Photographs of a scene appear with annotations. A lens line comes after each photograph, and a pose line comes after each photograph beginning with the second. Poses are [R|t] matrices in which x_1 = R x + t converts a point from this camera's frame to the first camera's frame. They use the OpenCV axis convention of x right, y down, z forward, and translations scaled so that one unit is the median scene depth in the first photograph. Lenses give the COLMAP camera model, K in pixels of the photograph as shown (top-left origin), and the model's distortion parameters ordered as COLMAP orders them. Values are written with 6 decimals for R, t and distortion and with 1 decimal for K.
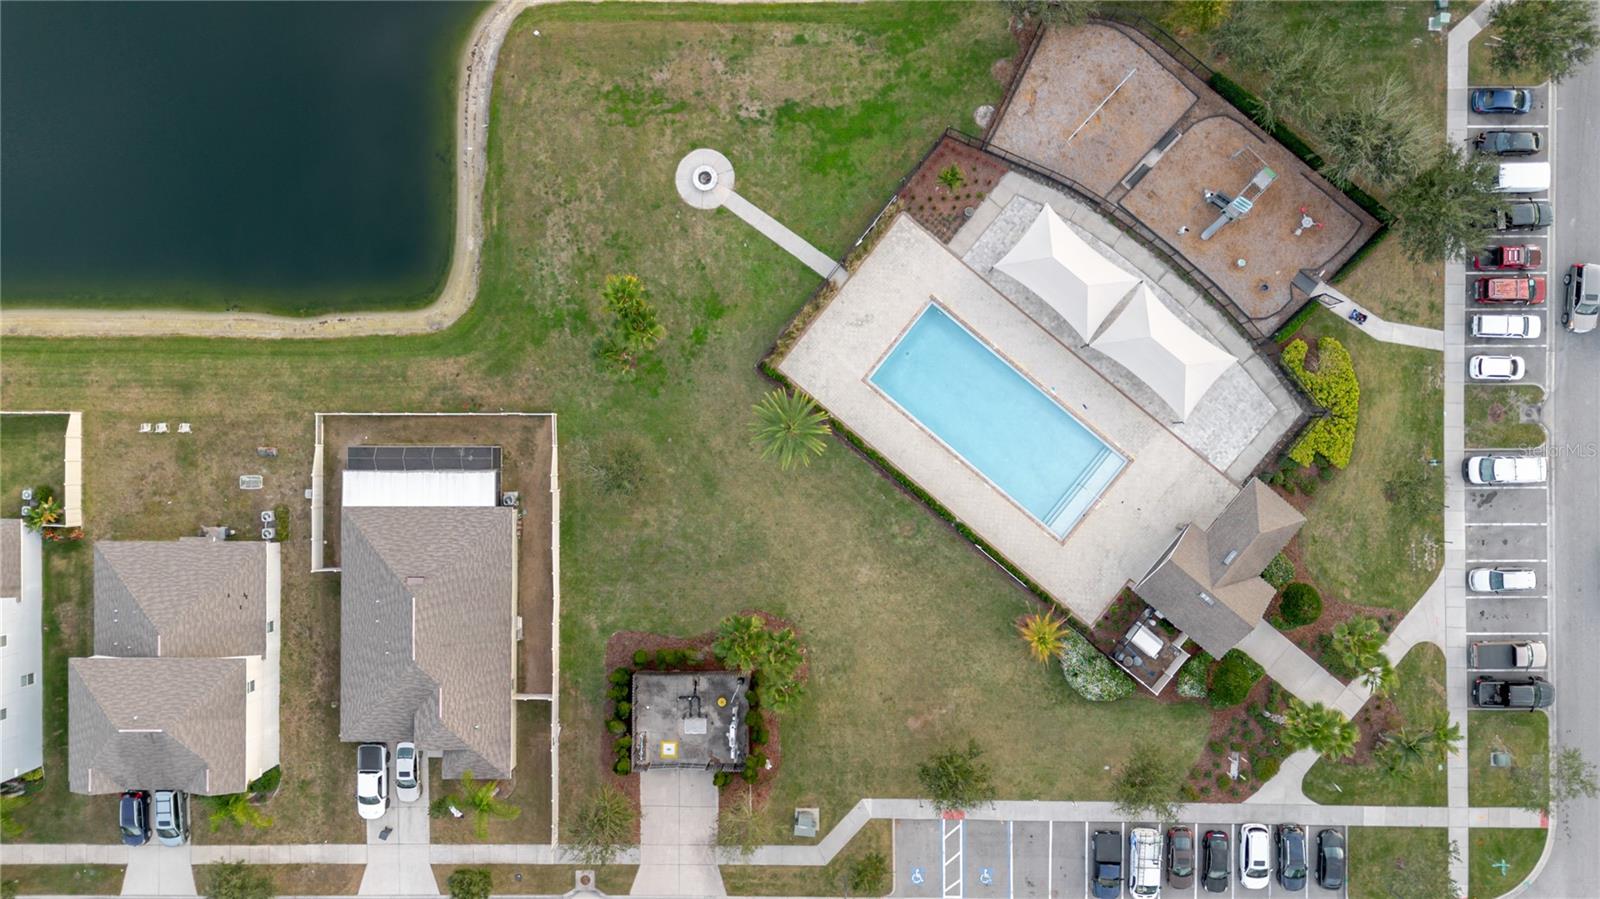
lens RADIAL K [[1137.1, 0, 800.0], [0, 1137.1, 449.5], [0, 0, 1]] dist [0.066445, -0.069524]
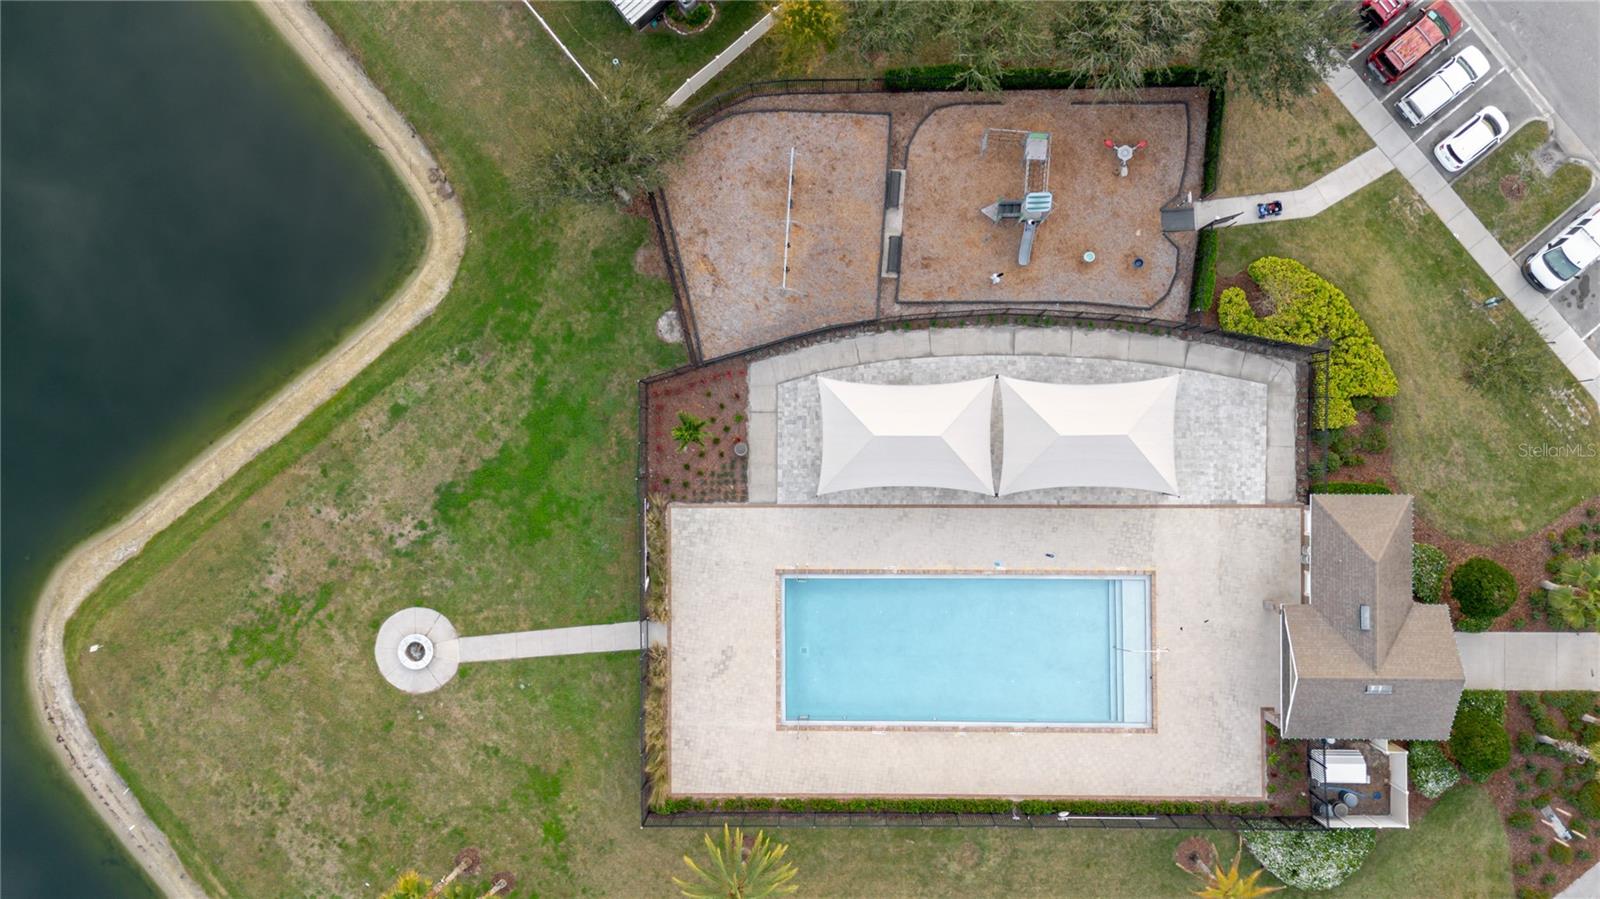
lens RADIAL K [[1137.1, 0, 800.0], [0, 1137.1, 449.5], [0, 0, 1]] dist [0.066445, -0.069524]
pose [[0.769287, -0.638894, 0.003620, 0.172000], [0.638864, 0.769164, -0.015479, -0.173209], [0.007105, 0.014220, 0.999874, 0.306658]]
